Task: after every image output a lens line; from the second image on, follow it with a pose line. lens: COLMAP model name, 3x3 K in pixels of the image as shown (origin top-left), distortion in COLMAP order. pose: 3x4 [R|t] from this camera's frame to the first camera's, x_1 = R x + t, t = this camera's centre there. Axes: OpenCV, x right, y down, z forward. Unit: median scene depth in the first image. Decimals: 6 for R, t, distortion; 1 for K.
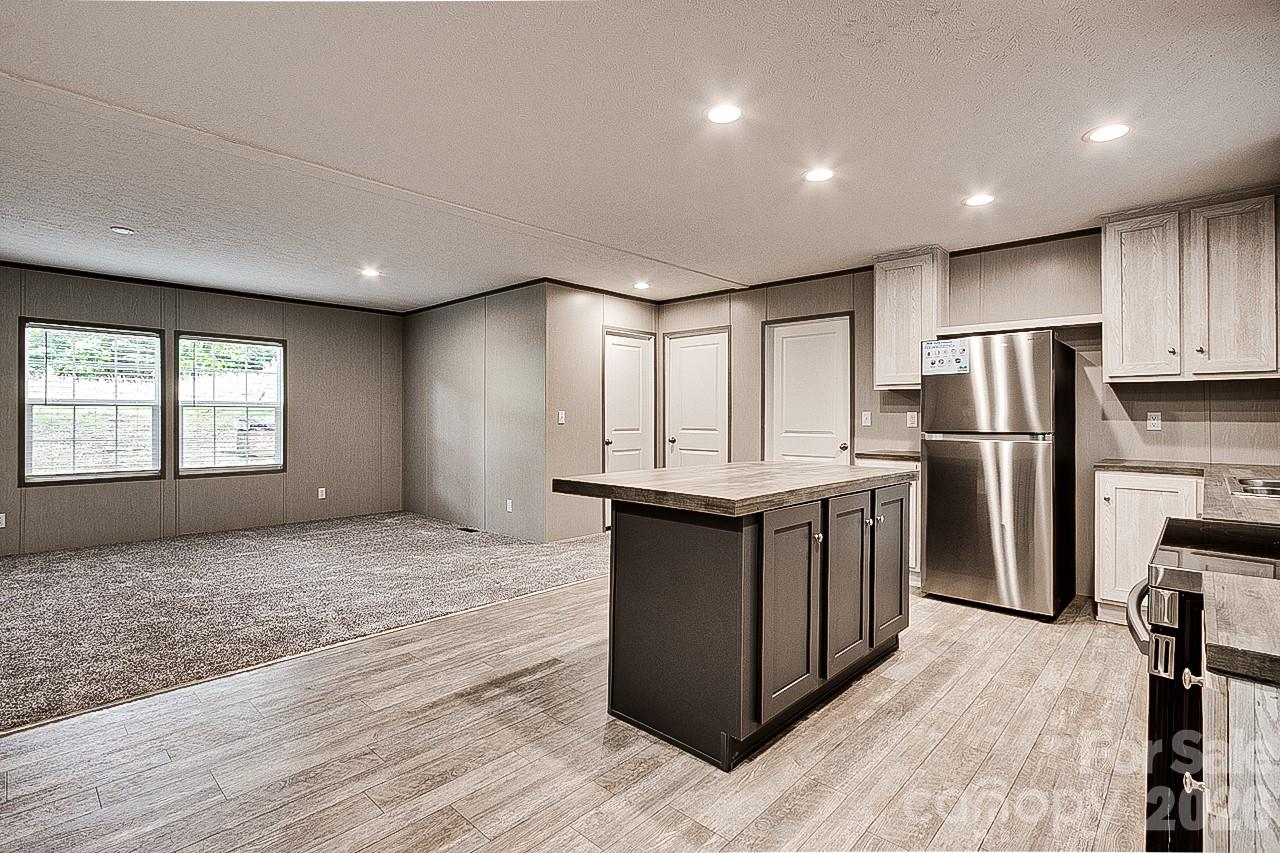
lens RADIAL K [[611.8, 0, 641.3], [0, 611.8, 414.5], [0, 0, 1]] dist [-0.005048, 0.006960]
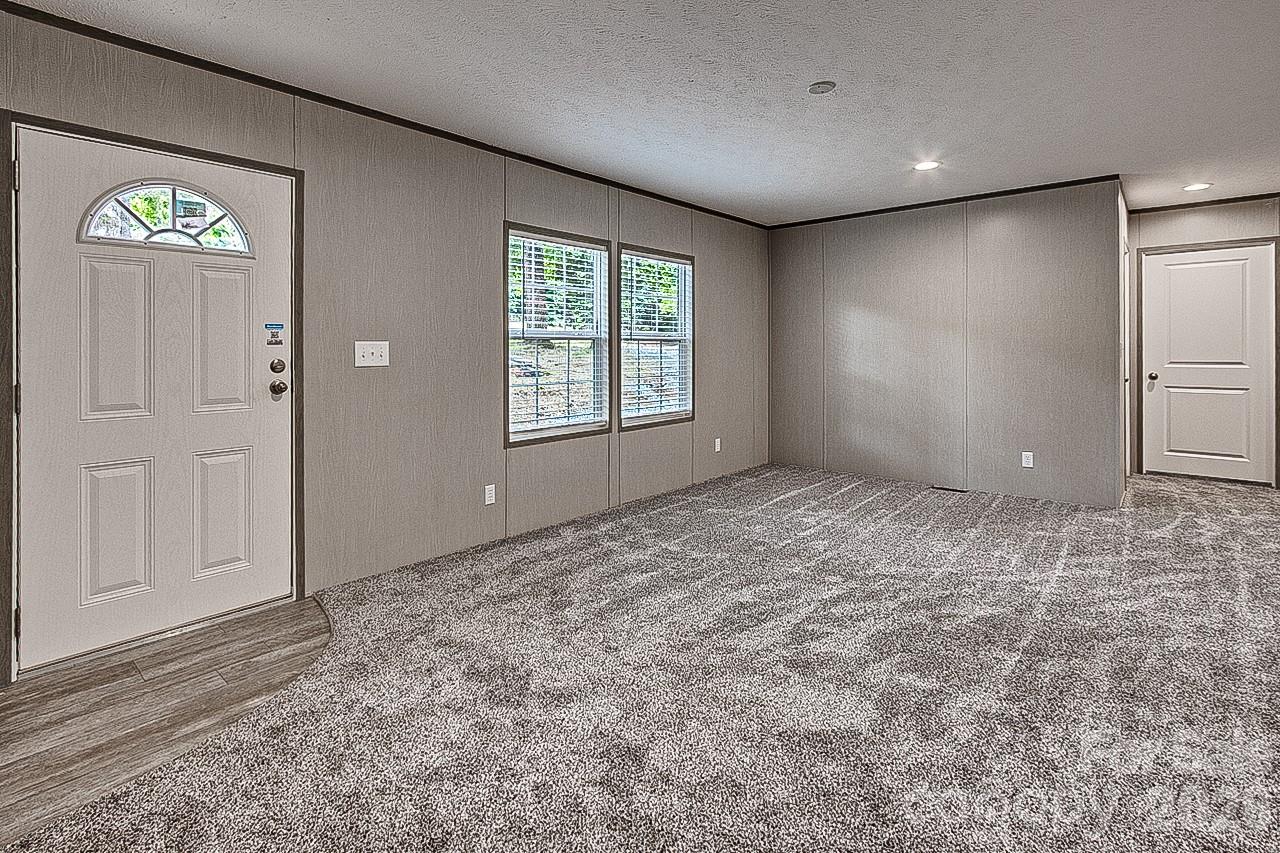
lens RADIAL K [[611.8, 0, 621.2], [0, 611.8, 347.8], [0, 0, 1]] dist [-0.005048, 0.006960]
pose [[0.999793, -0.009007, 0.018246, -0.764070], [0.009006, 0.999959, 0.000137, -0.002520], [-0.018246, 0.000027, 0.999834, 0.218724]]
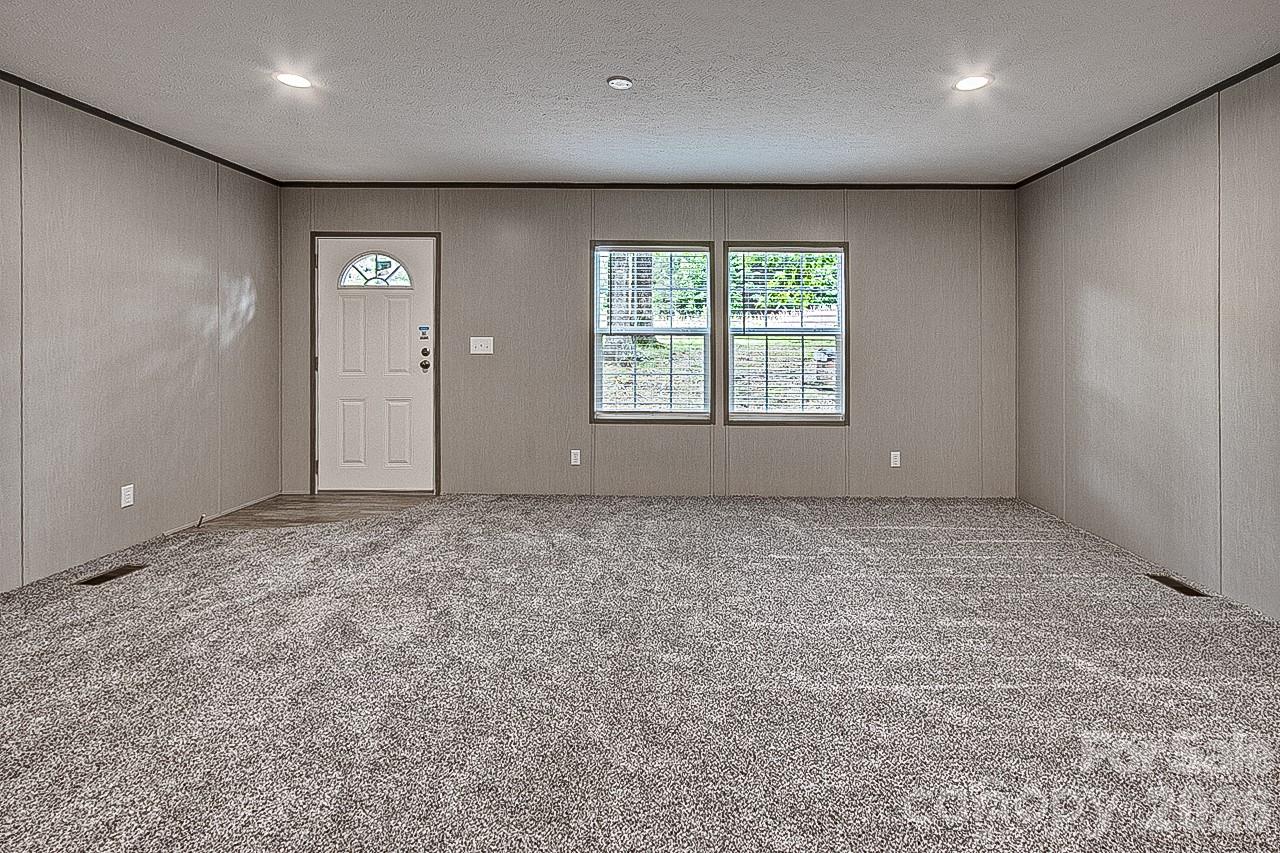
lens RADIAL K [[611.8, 0, 683.3], [0, 611.8, 336.8], [0, 0, 1]] dist [-0.005048, 0.006960]
pose [[0.673864, -0.008030, -0.738812, -0.200841], [-0.001512, 0.999924, -0.012247, -0.001077], [0.738854, 0.009369, 0.673800, 0.413036]]
